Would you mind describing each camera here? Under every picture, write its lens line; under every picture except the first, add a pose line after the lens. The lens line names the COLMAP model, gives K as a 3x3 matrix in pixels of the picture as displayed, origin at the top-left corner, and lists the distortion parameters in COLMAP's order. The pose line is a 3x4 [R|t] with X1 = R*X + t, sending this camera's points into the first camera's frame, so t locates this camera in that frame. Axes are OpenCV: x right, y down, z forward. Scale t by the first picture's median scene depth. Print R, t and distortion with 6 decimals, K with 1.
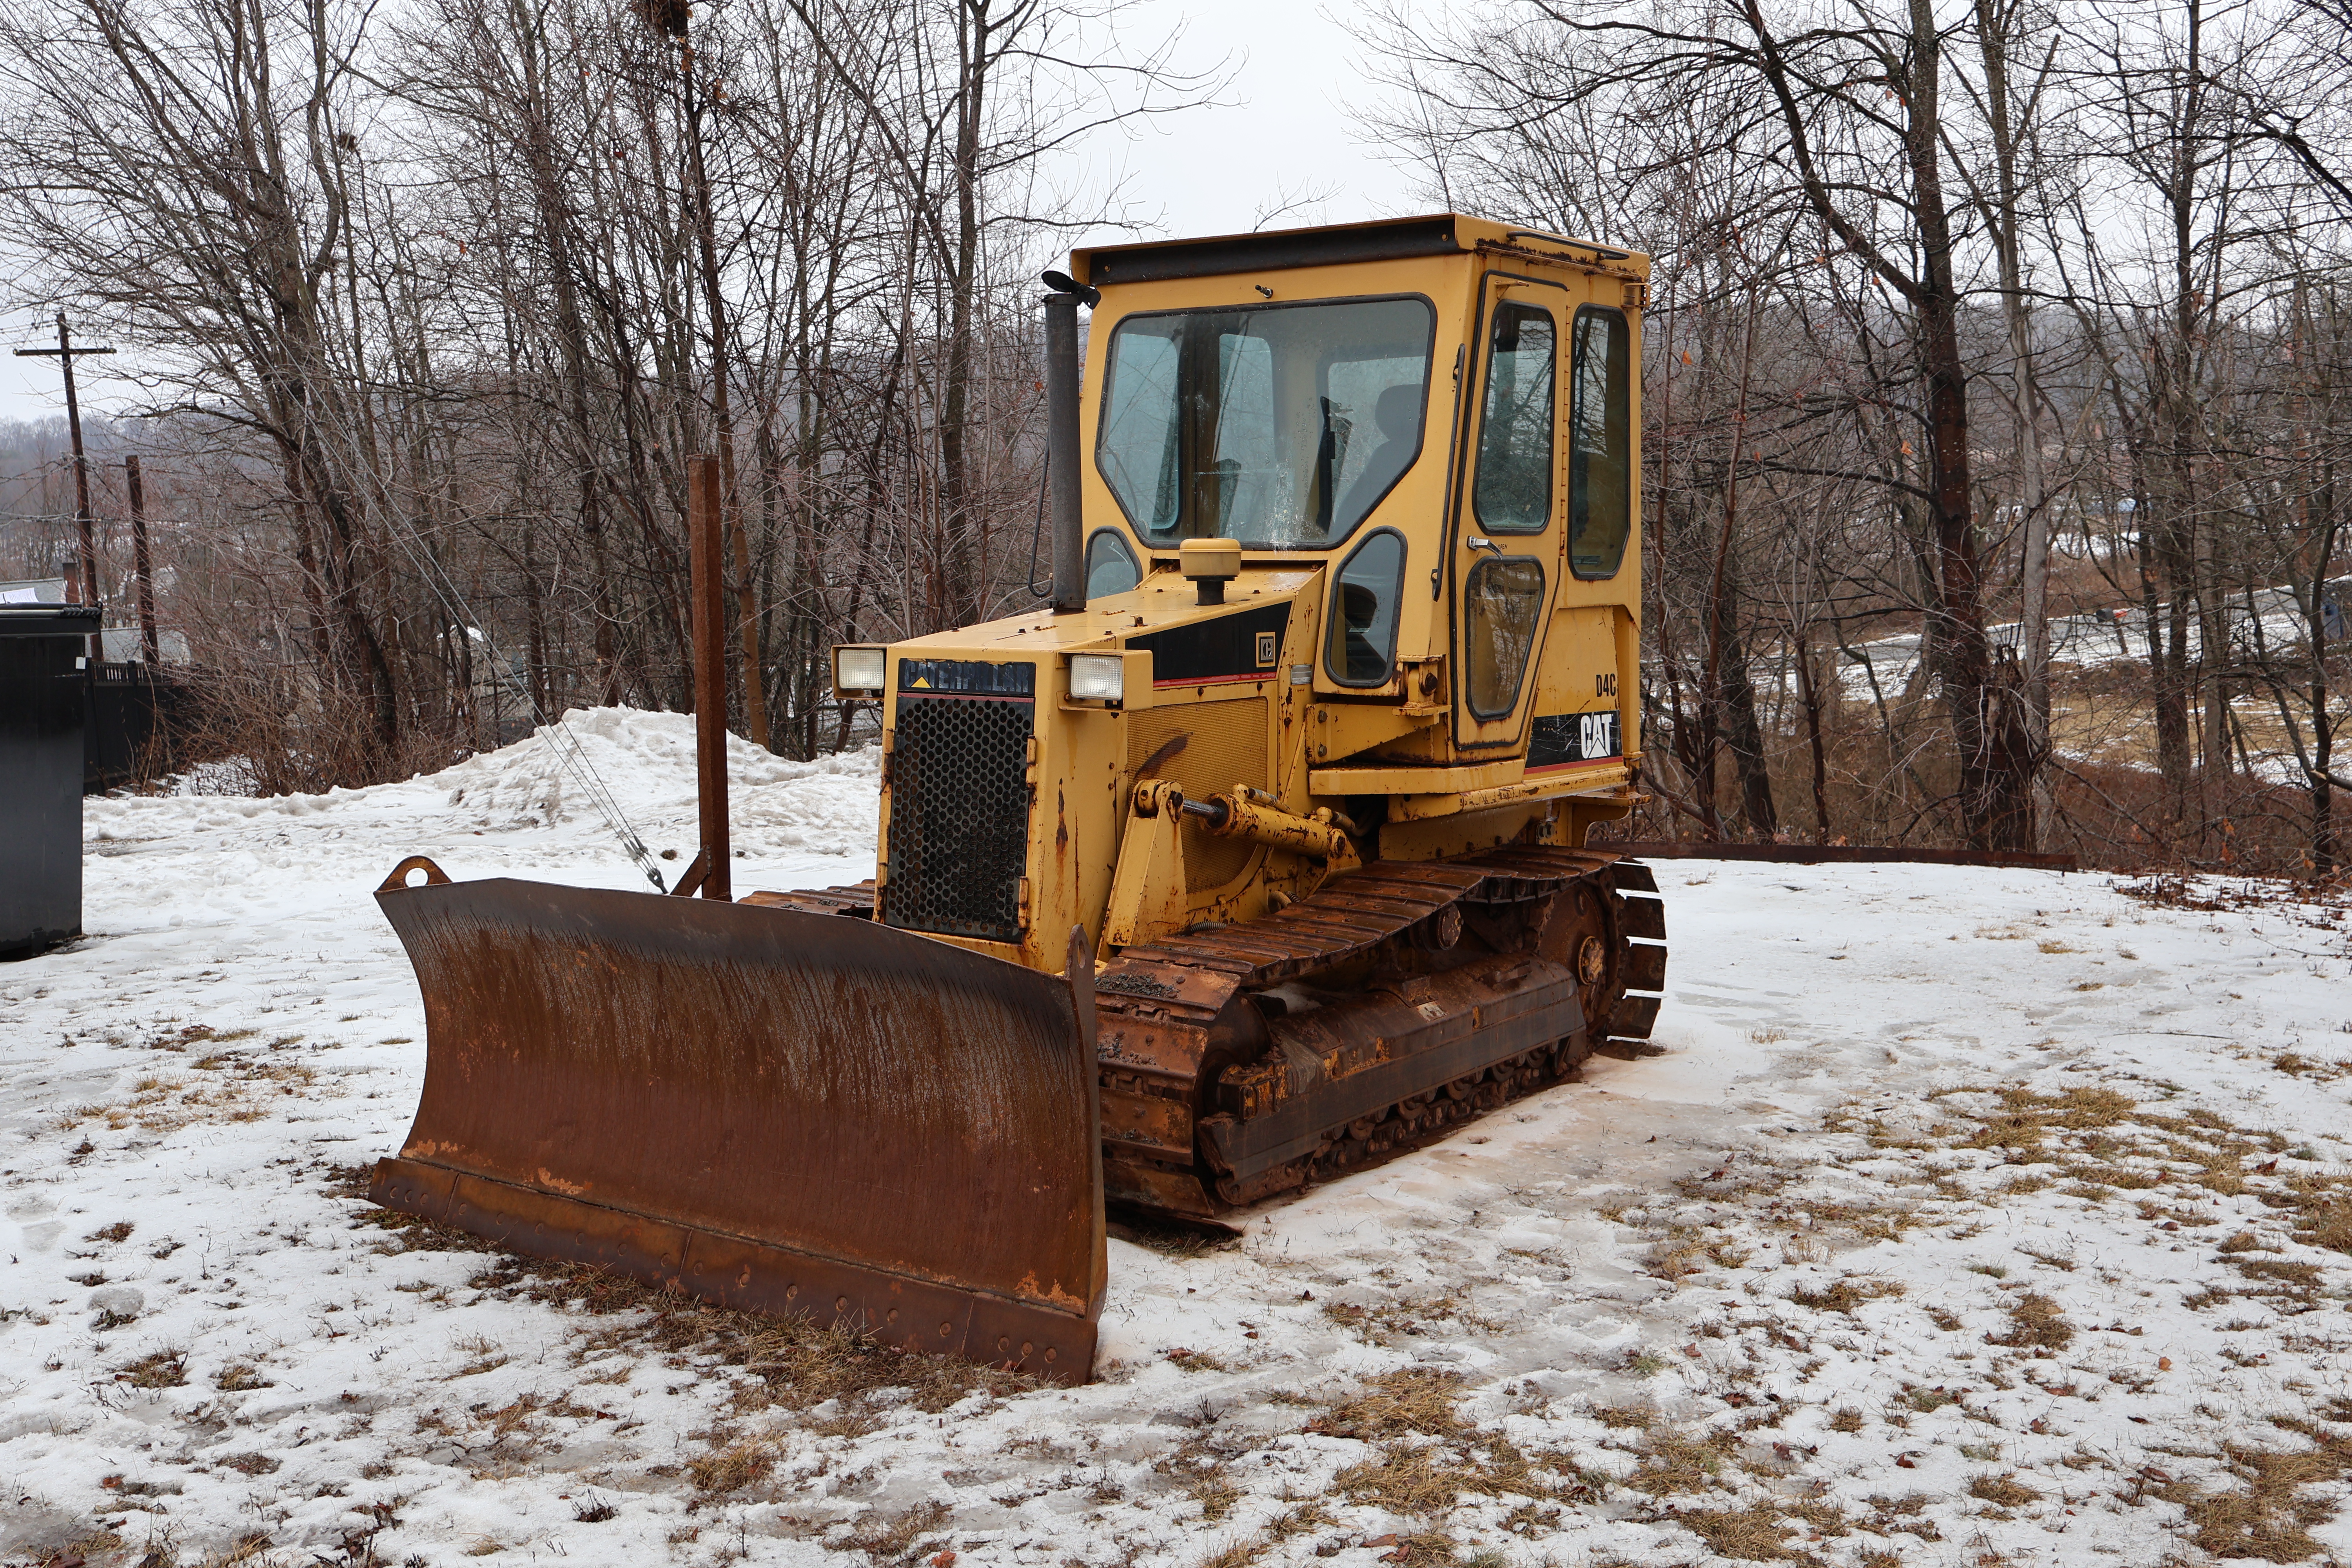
lens RADIAL K [[2239.7, 0, 1156.9], [0, 2239.7, 780.4], [0, 0, 1]] dist [0.004744, 0.007292]
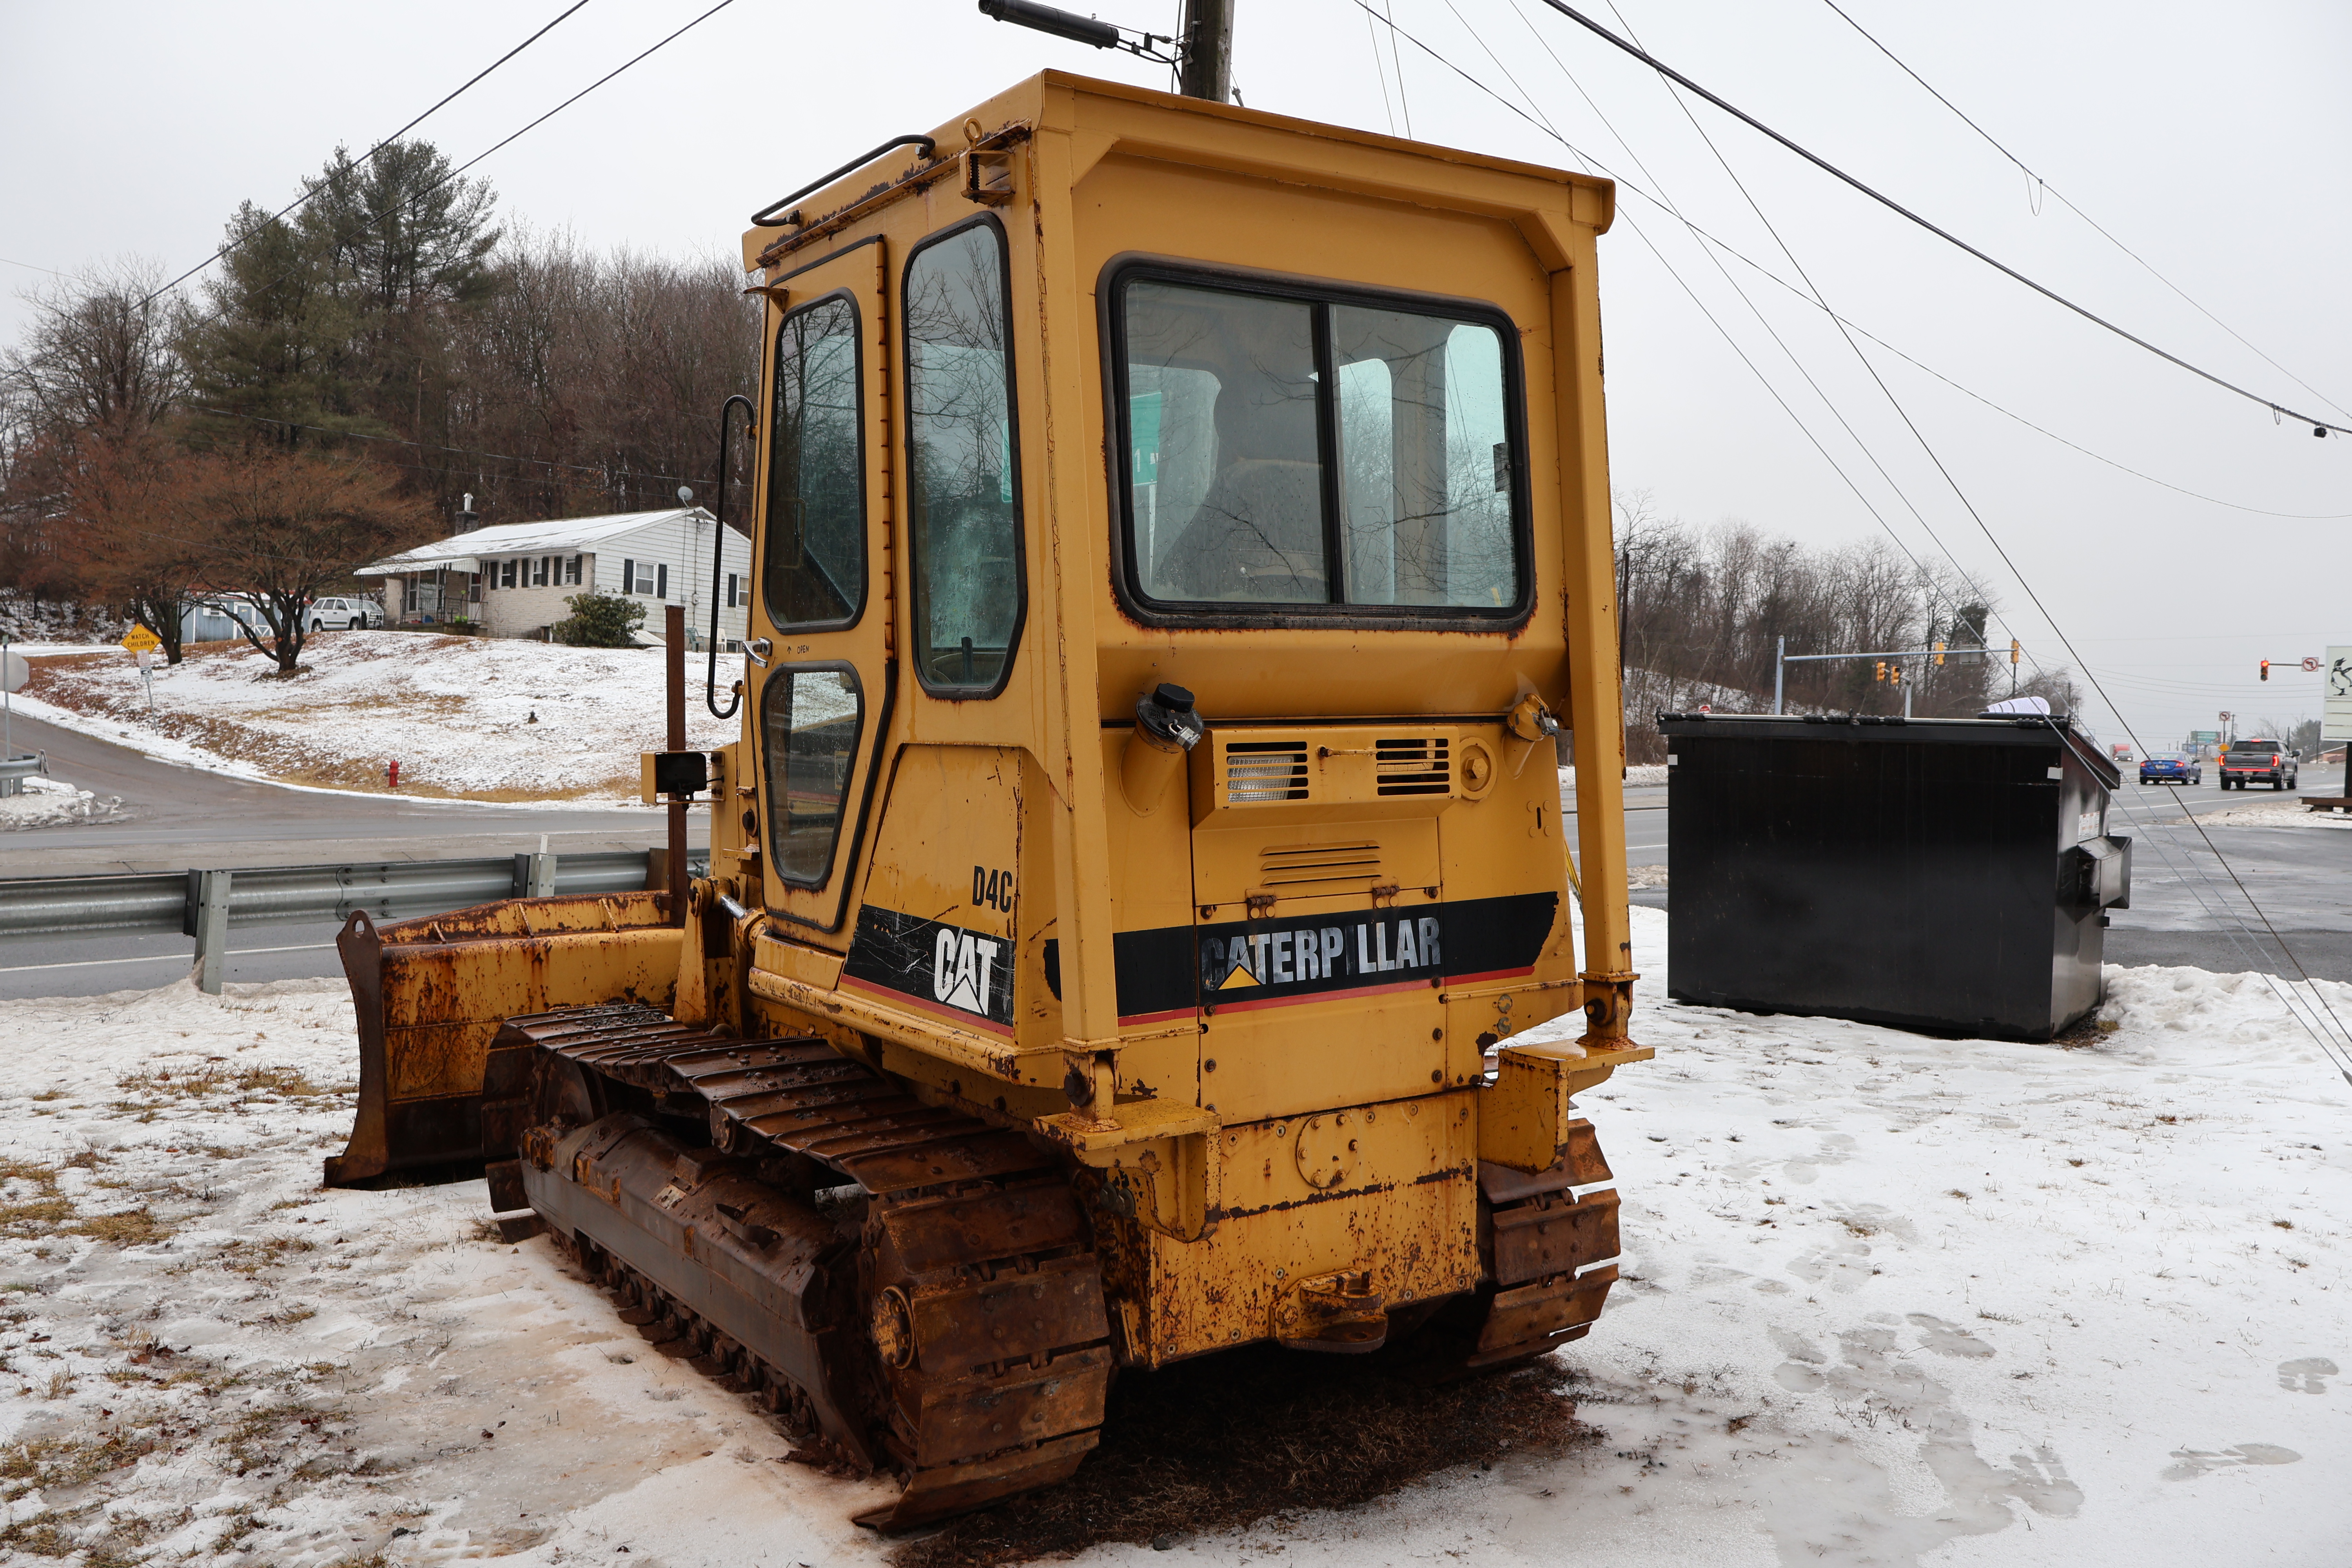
lens RADIAL K [[1959.3, 0, 1161.2], [0, 1959.3, 789.8], [0, 0, 1]] dist [-0.003553, 0.004301]
pose [[-0.332381, 0.054134, -0.941590, 0.725978], [-0.087629, 0.992260, 0.087980, -0.127905], [0.939066, 0.111753, -0.325065, 1.349182]]
